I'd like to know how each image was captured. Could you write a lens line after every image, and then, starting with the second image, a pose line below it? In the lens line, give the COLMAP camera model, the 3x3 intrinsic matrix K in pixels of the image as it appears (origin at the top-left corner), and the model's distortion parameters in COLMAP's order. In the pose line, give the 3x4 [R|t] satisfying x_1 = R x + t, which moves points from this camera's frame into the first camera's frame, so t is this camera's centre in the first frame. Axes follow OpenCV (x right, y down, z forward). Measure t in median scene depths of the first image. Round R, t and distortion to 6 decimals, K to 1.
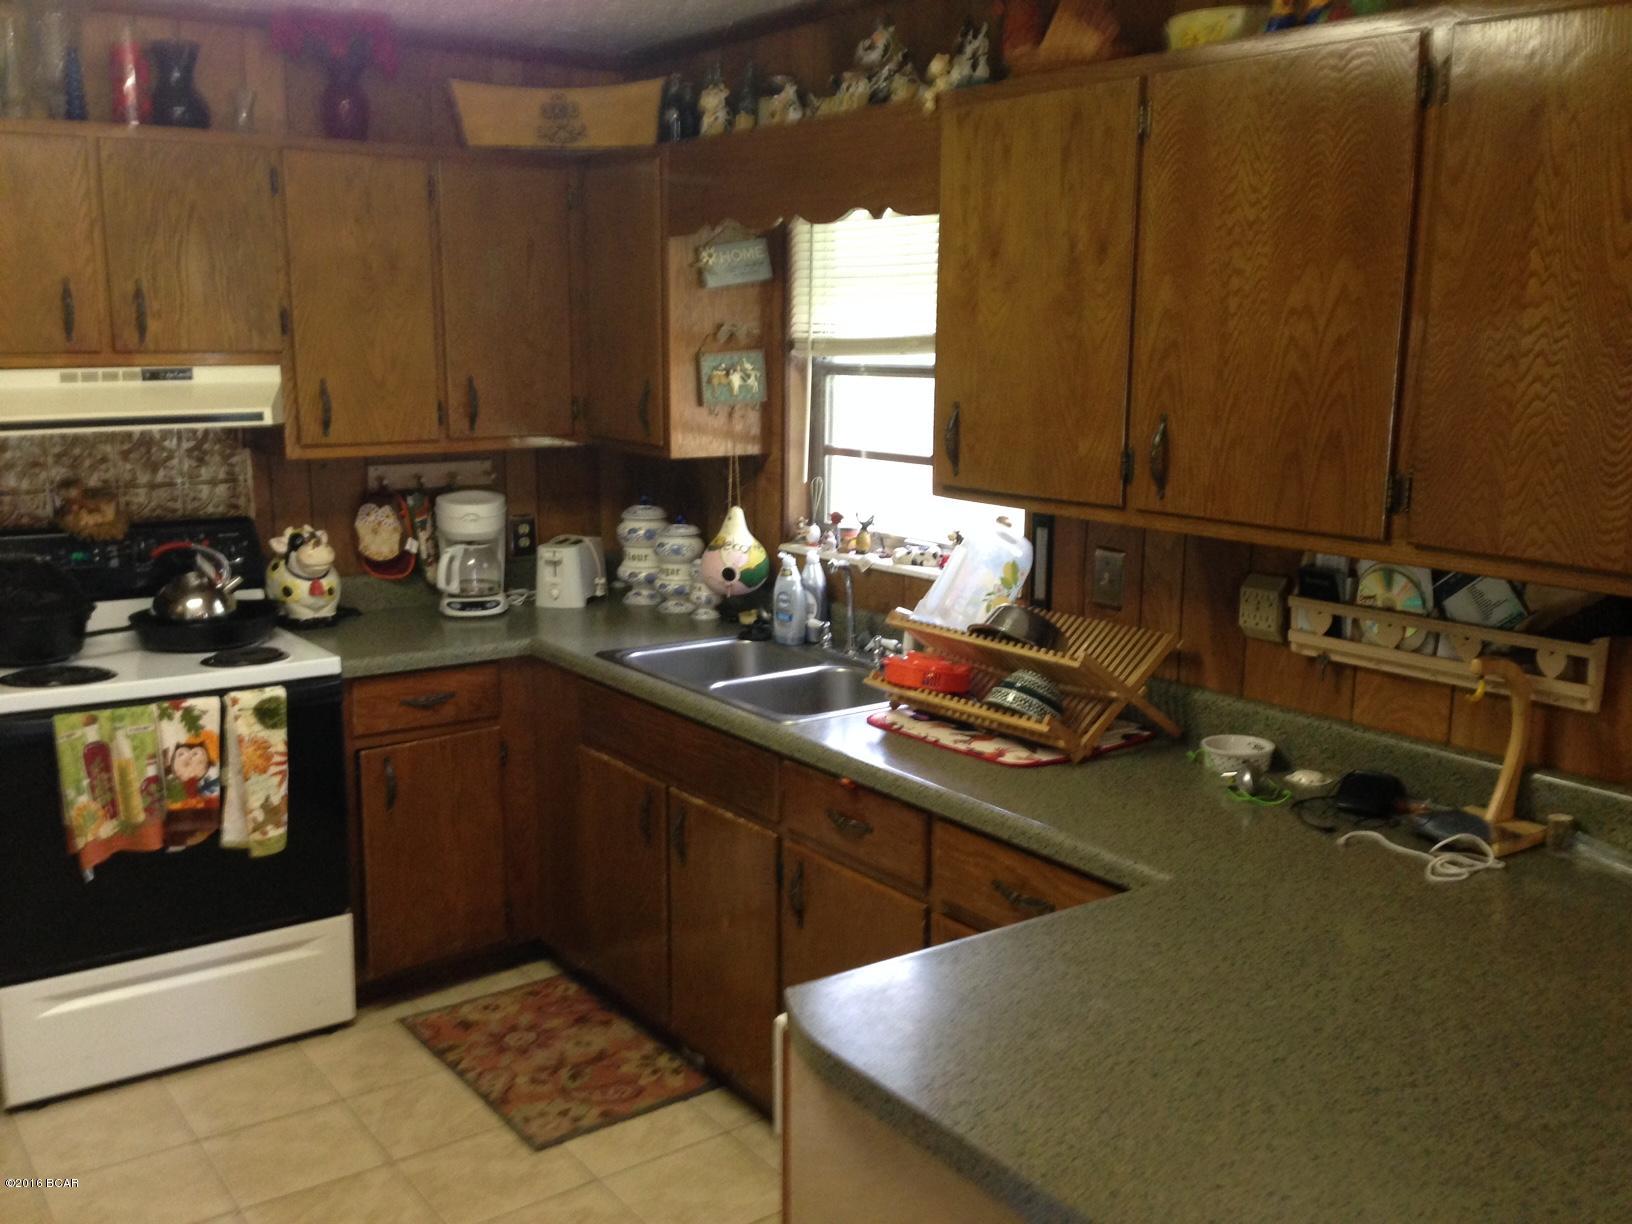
lens RADIAL K [[1535.6, 0, 800.2], [0, 1535.6, 631.0], [0, 0, 1]] dist [0.107379, -0.184238]
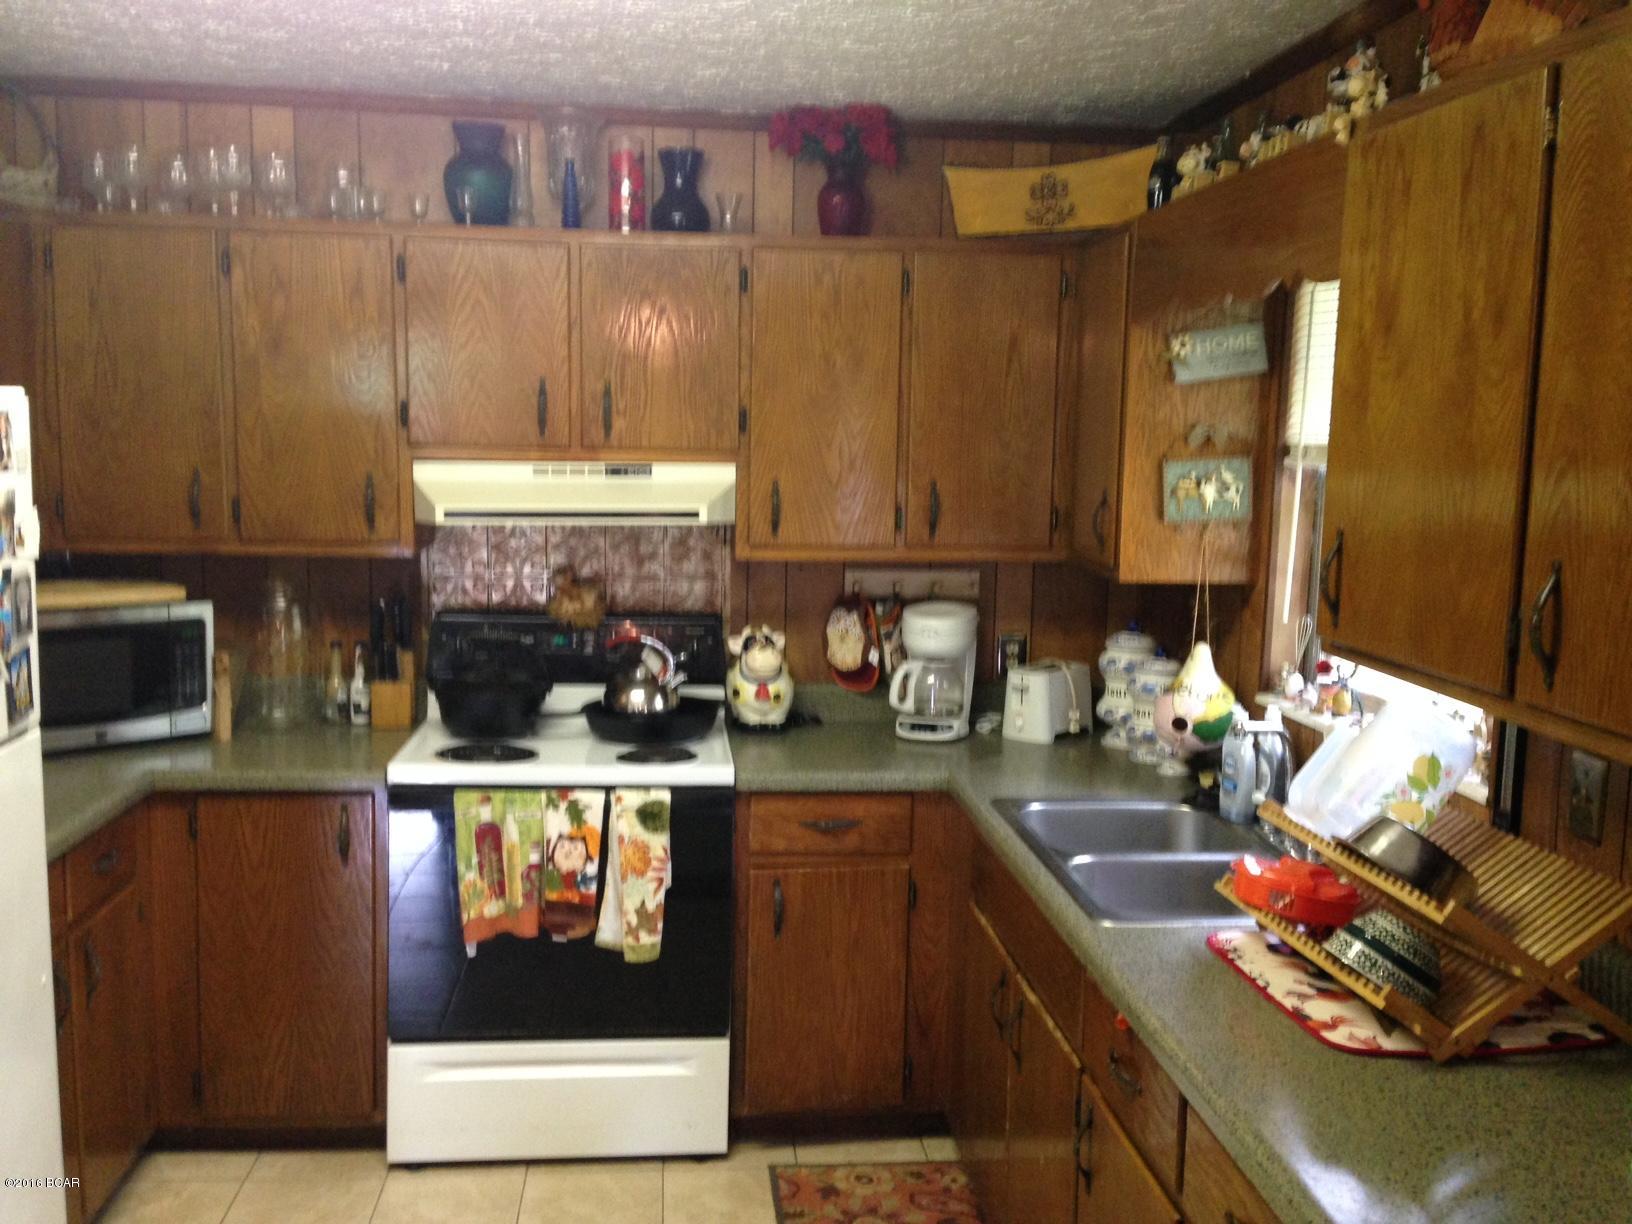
lens RADIAL K [[1535.6, 0, 800.2], [0, 1535.6, 631.0], [0, 0, 1]] dist [0.107379, -0.184238]
pose [[0.859282, 0.078934, -0.505375, 0.204249], [-0.112961, 0.992911, -0.036984, -0.034893], [0.498873, 0.088867, 0.862107, 0.189590]]
